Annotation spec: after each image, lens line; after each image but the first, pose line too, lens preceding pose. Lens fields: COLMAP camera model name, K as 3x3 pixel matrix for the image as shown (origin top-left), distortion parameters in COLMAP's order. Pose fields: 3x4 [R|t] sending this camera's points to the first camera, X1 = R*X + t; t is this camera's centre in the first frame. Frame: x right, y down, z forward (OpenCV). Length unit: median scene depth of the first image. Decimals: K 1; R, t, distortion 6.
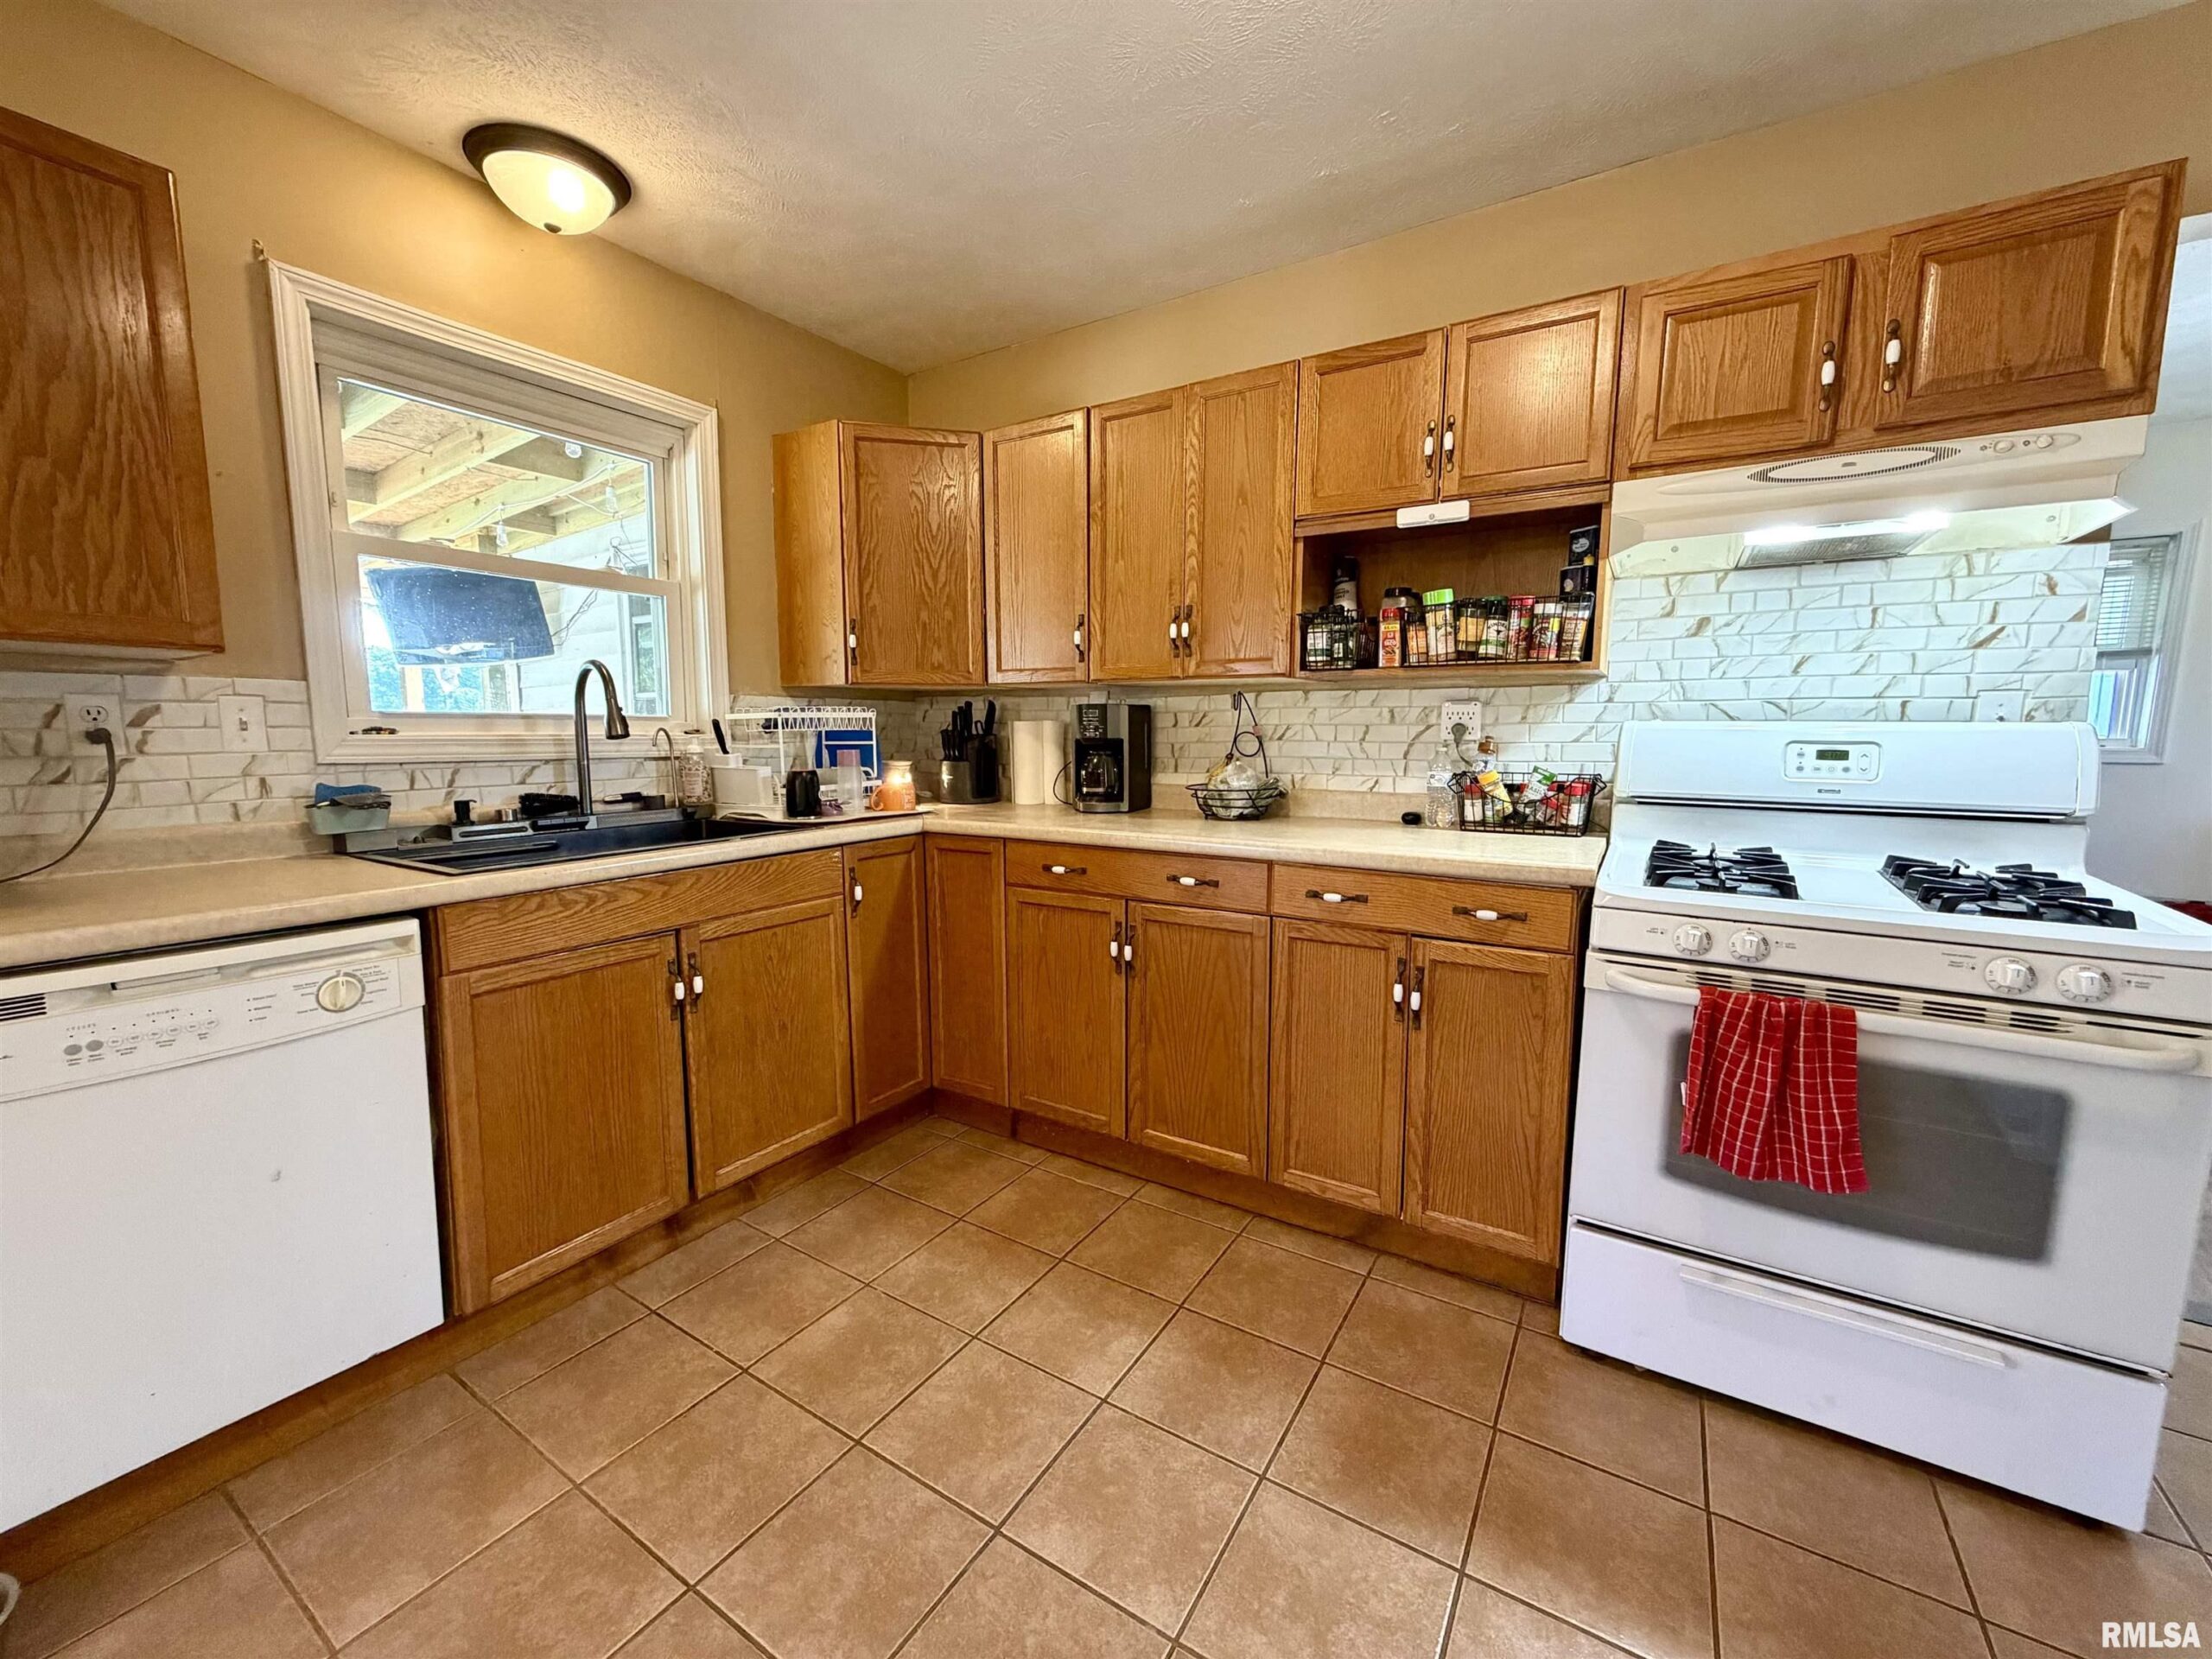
lens RADIAL K [[879.0, 0, 1106.6], [0, 879.0, 828.1], [0, 0, 1]] dist [-0.000061, 0.000542]
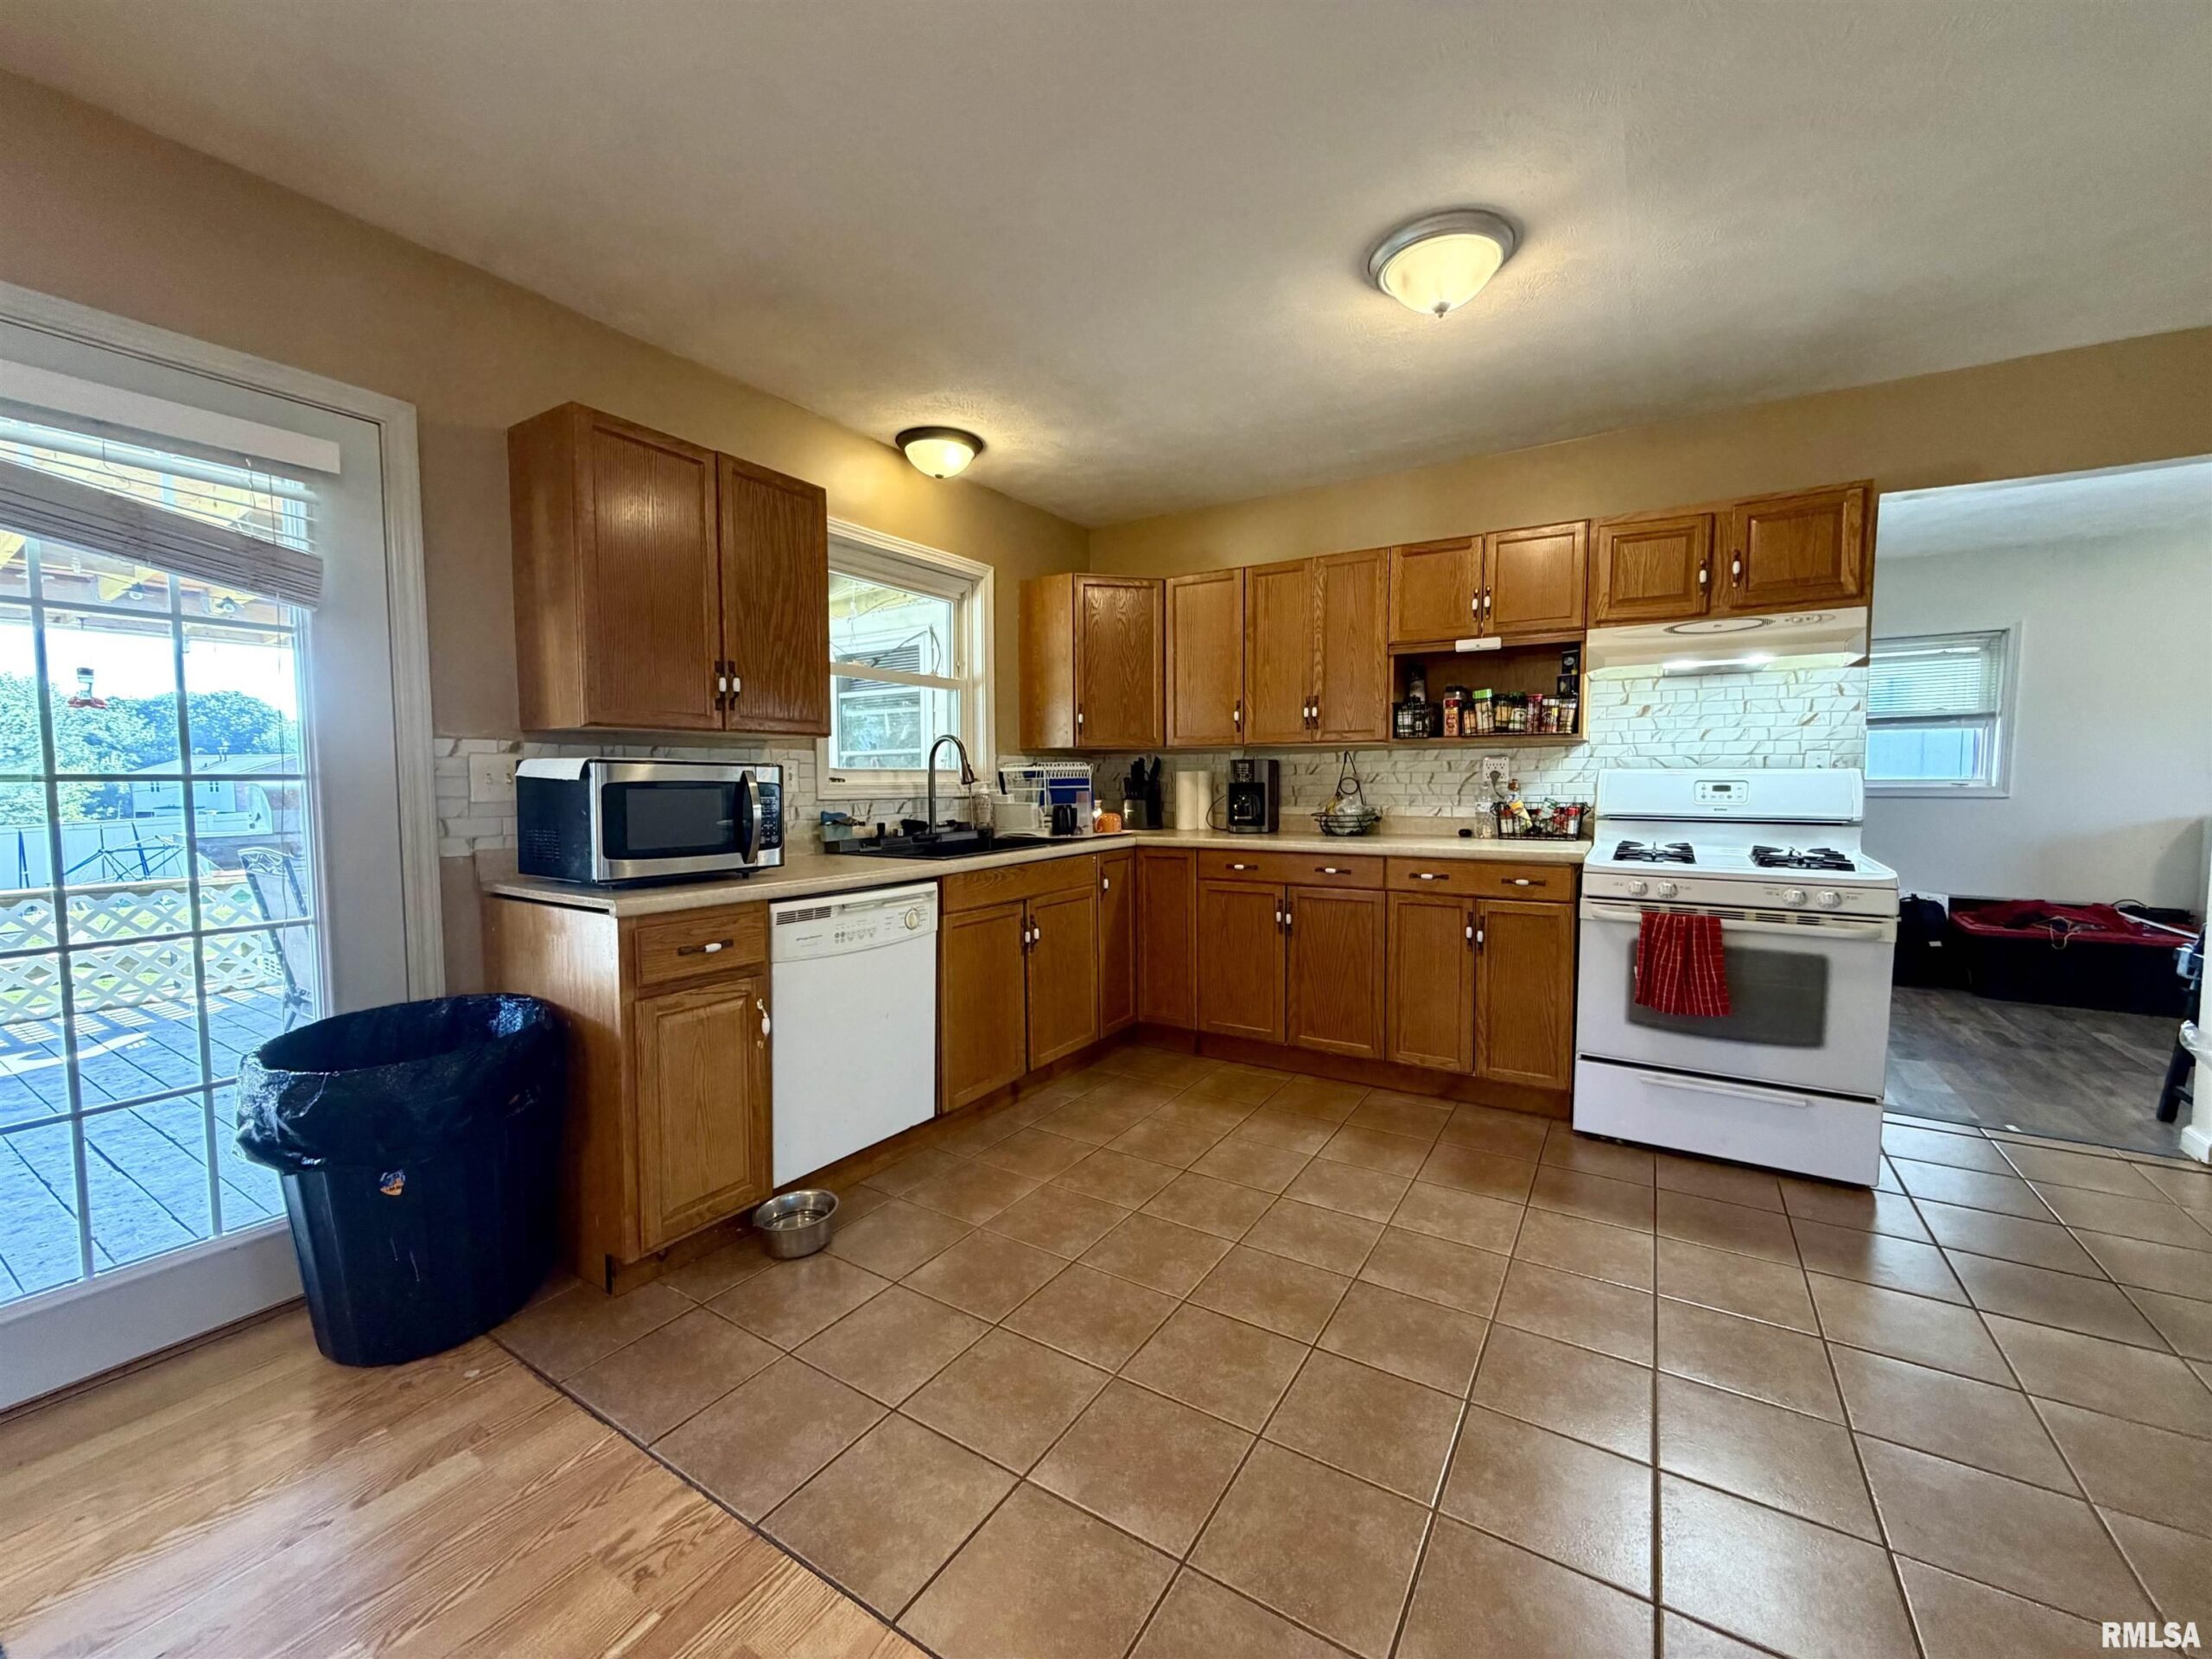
lens RADIAL K [[879.0, 0, 1104.4], [0, 879.0, 827.5], [0, 0, 1]] dist [-0.000061, 0.000542]
pose [[0.999979, -0.006344, 0.000894, -0.343488], [0.006384, 0.998403, -0.056129, 0.074346], [-0.000537, 0.056134, 0.998423, -0.642872]]
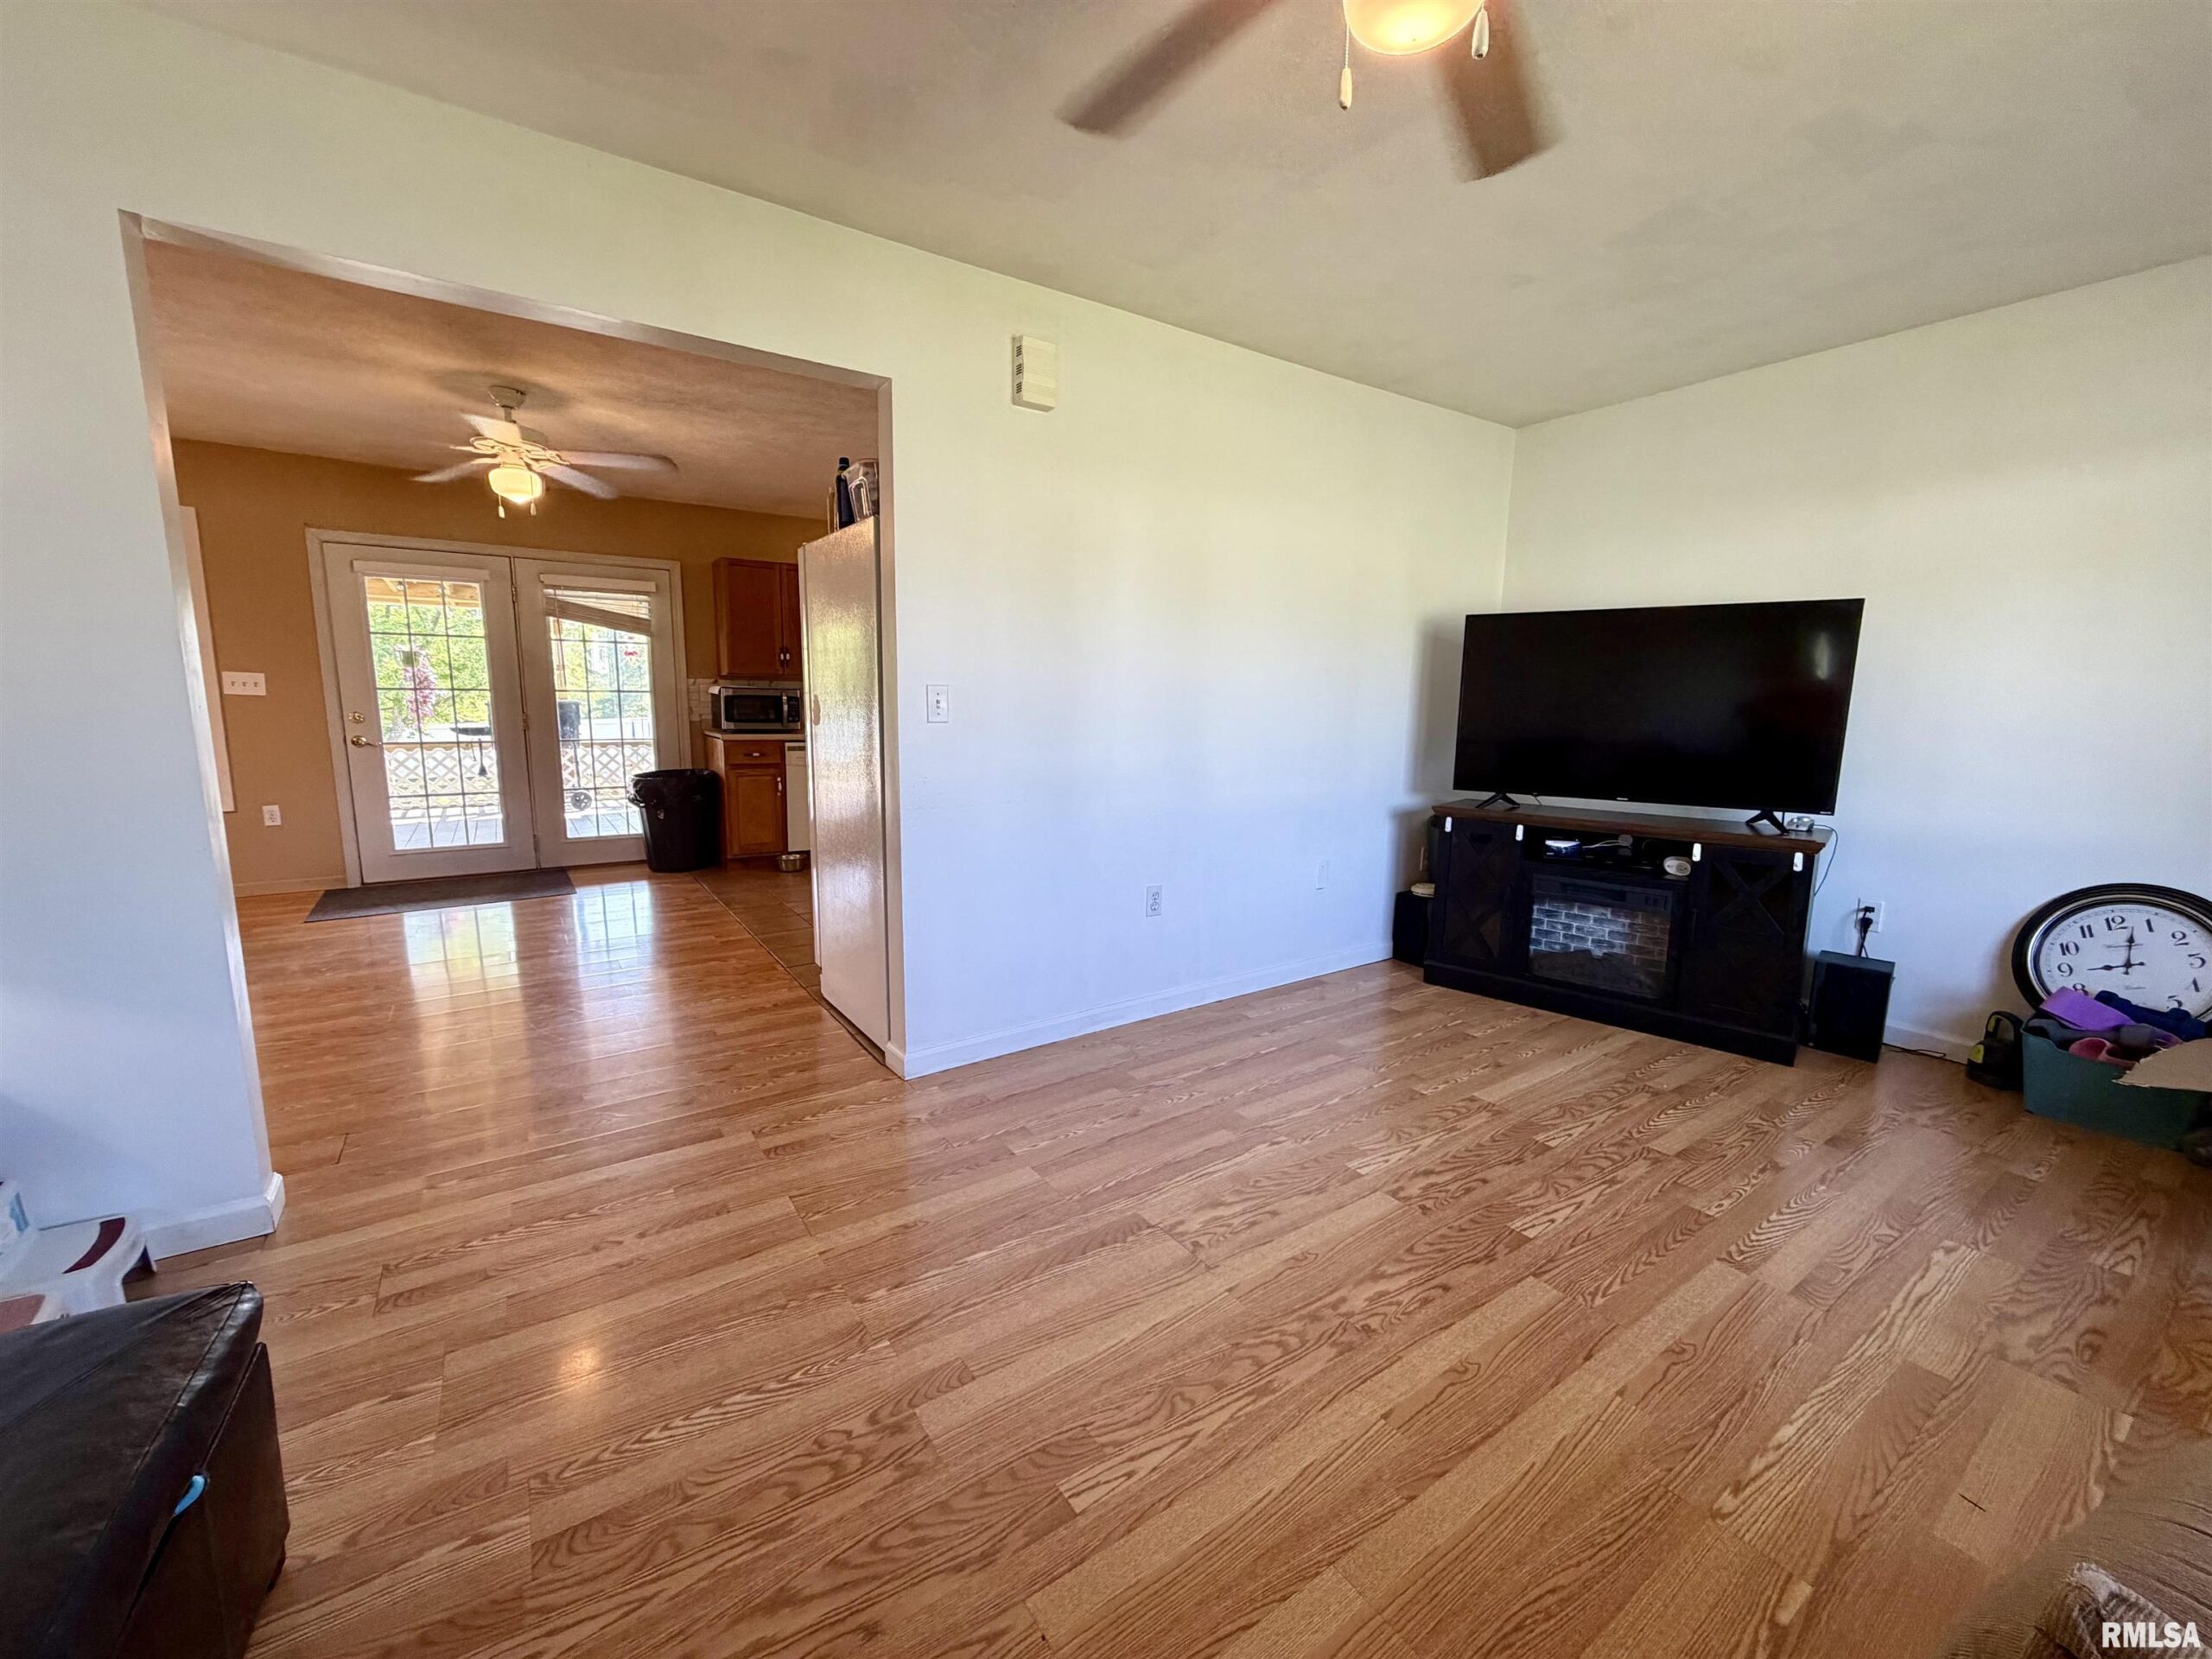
lens RADIAL K [[879.0, 0, 1058.2], [0, 879.0, 830.2], [0, 0, 1]] dist [-0.000061, 0.000542]
pose [[0.910122, 0.071564, -0.408113, 1.358672], [-0.057998, 0.997278, 0.045537, 0.217049], [0.410260, -0.017774, 0.911795, -1.887407]]
